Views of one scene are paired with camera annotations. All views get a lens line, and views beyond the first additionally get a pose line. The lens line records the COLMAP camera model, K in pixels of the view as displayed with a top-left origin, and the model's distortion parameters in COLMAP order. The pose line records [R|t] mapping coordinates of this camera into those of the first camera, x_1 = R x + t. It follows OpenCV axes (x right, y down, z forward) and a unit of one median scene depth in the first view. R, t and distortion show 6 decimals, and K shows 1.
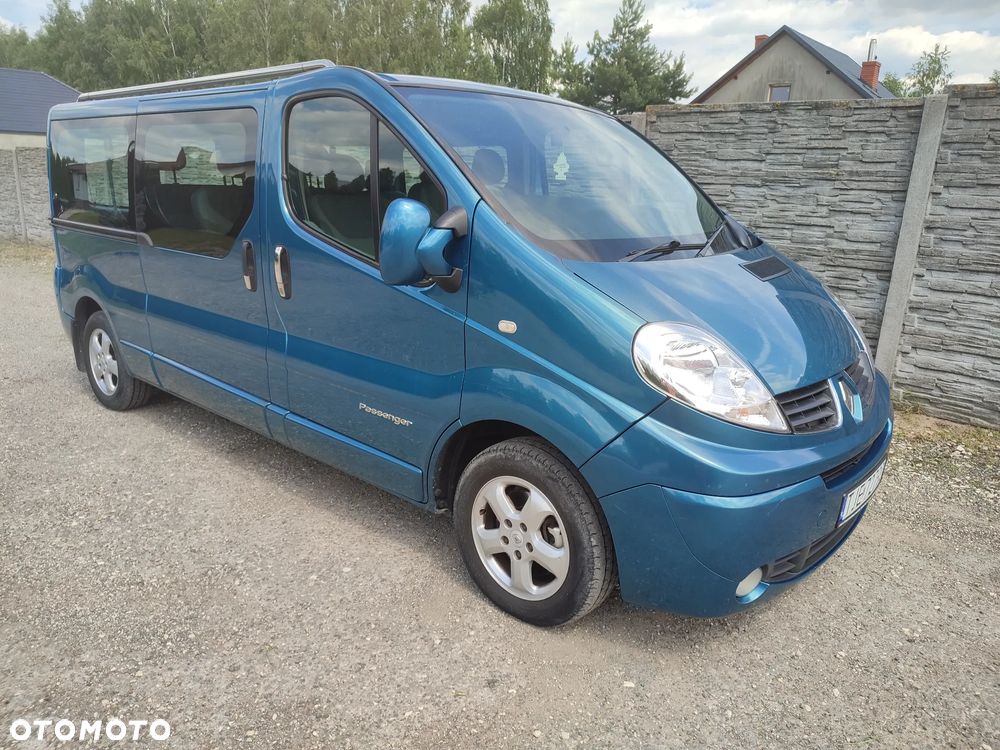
lens RADIAL K [[719.6, 0, 502.6], [0, 719.6, 377.9], [0, 0, 1]] dist [0.019345, -0.017507]
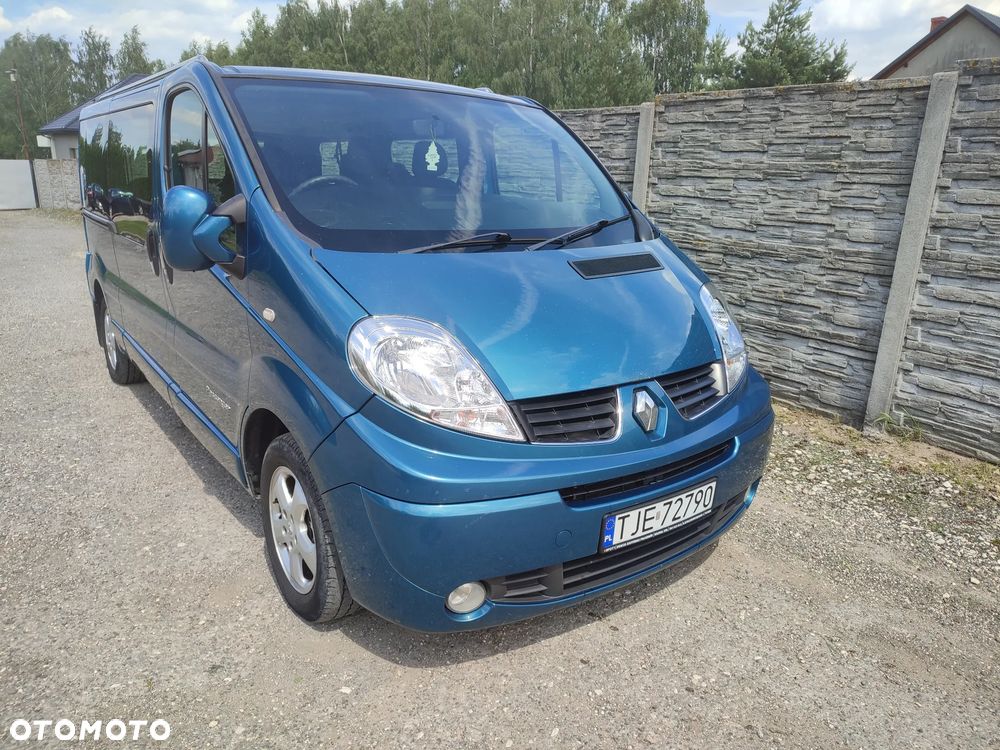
lens RADIAL K [[719.6, 0, 502.3], [0, 719.6, 376.0], [0, 0, 1]] dist [0.019345, -0.017507]
pose [[0.976135, 0.056206, -0.209766, 0.266663], [-0.056562, 0.998390, 0.004306, -0.004650], [0.209670, 0.007662, 0.977742, 0.047115]]
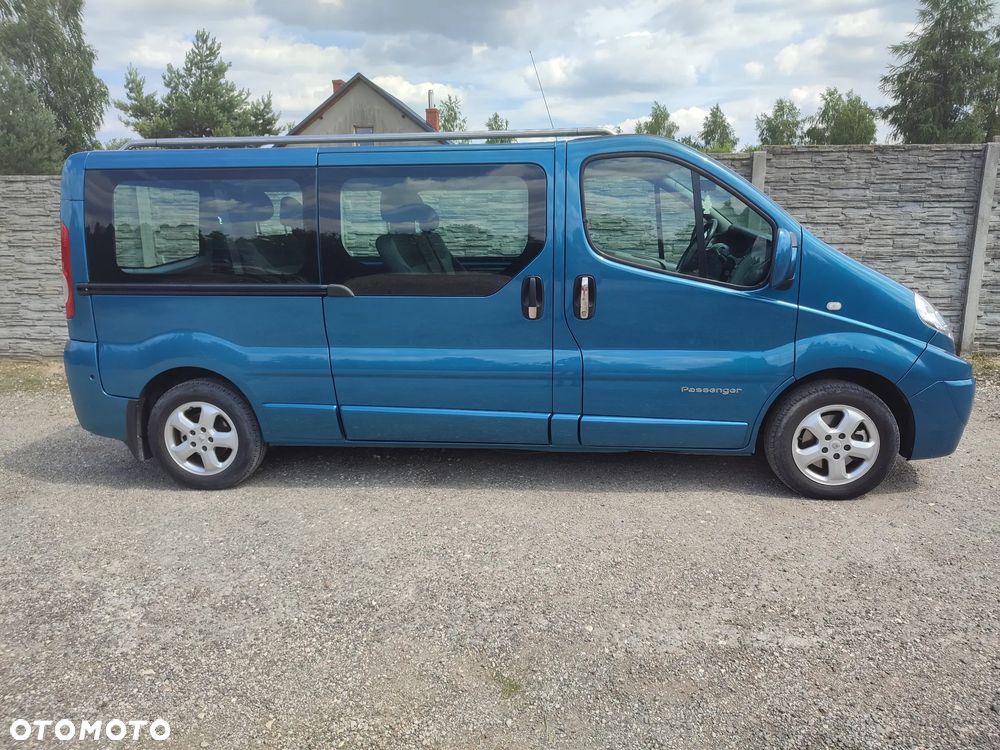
lens RADIAL K [[719.6, 0, 504.1], [0, 719.6, 374.5], [0, 0, 1]] dist [0.019345, -0.017507]
pose [[0.814721, -0.162937, 0.556490, -0.732056], [0.189004, 0.981917, 0.010791, -0.039010], [-0.548185, 0.096387, 0.830784, 0.054315]]
